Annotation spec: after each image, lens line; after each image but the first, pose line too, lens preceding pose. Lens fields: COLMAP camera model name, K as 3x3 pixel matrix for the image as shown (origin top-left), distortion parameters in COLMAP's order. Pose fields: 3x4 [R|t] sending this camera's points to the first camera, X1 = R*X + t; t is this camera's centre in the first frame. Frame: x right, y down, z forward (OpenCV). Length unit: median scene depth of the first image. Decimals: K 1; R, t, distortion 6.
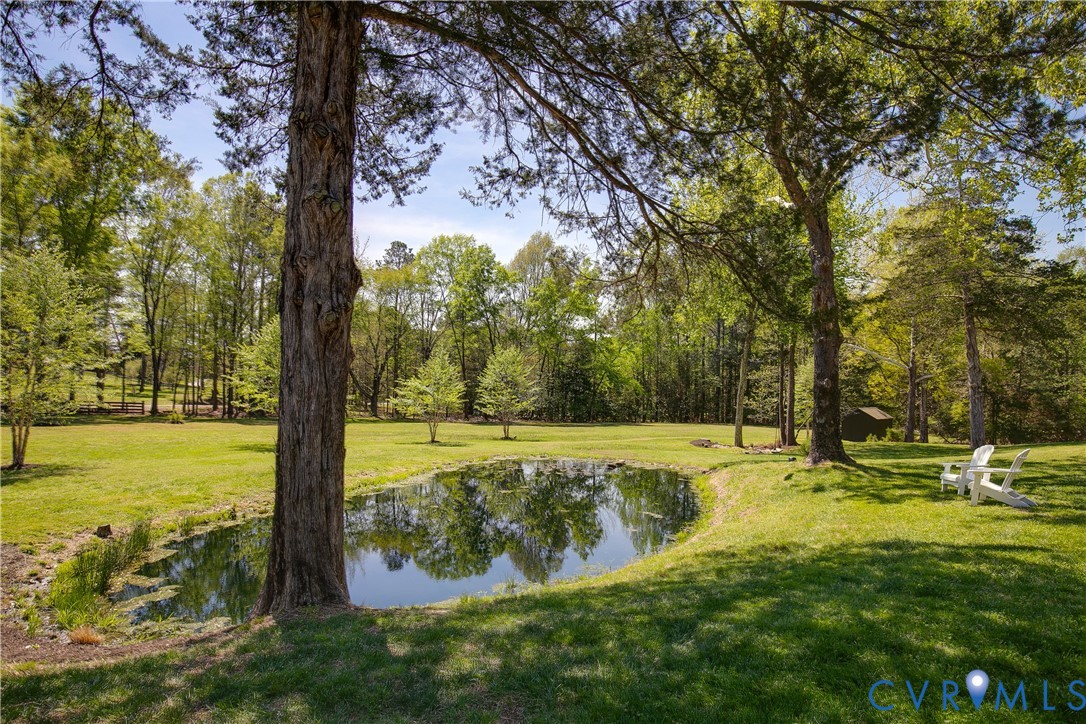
lens RADIAL K [[591.0, 0, 543.0], [0, 591.0, 362.0], [0, 0, 1]] dist [-0.002739, -0.000477]
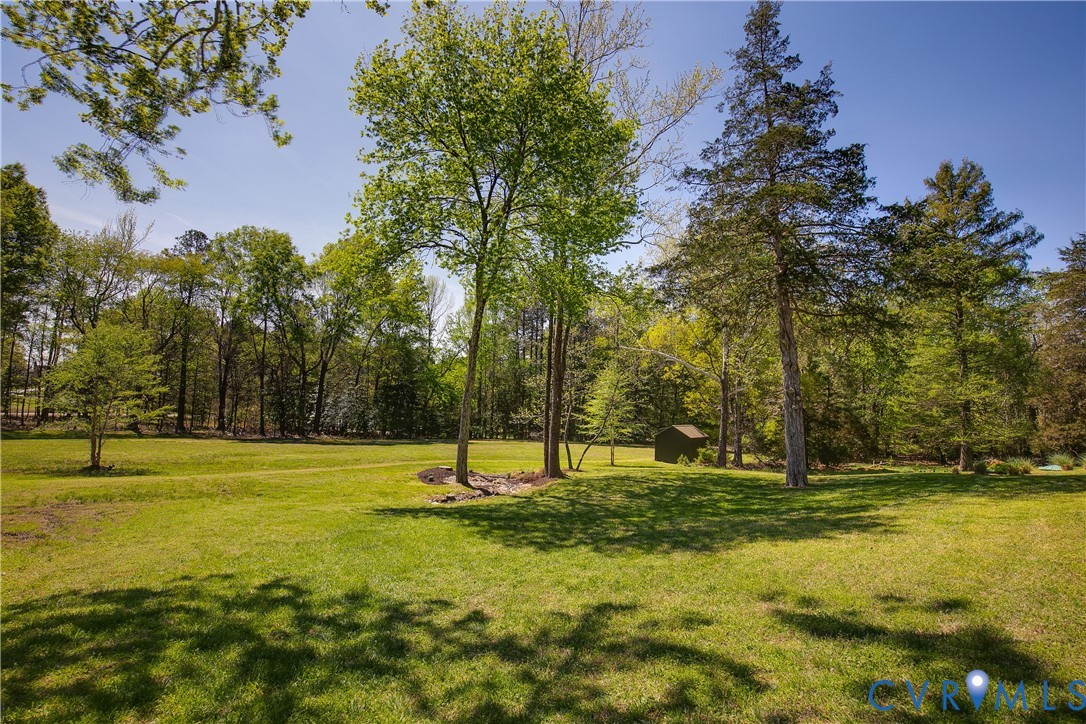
lens RADIAL K [[522.6, 0, 543.0], [0, 522.6, 362.0], [0, 0, 1]] dist [-0.000794, -0.000069]
pose [[0.980716, 0.035071, 0.192268, 0.177266], [-0.026286, 0.998499, -0.048054, 0.024204], [-0.193665, 0.042073, 0.980165, 0.240623]]
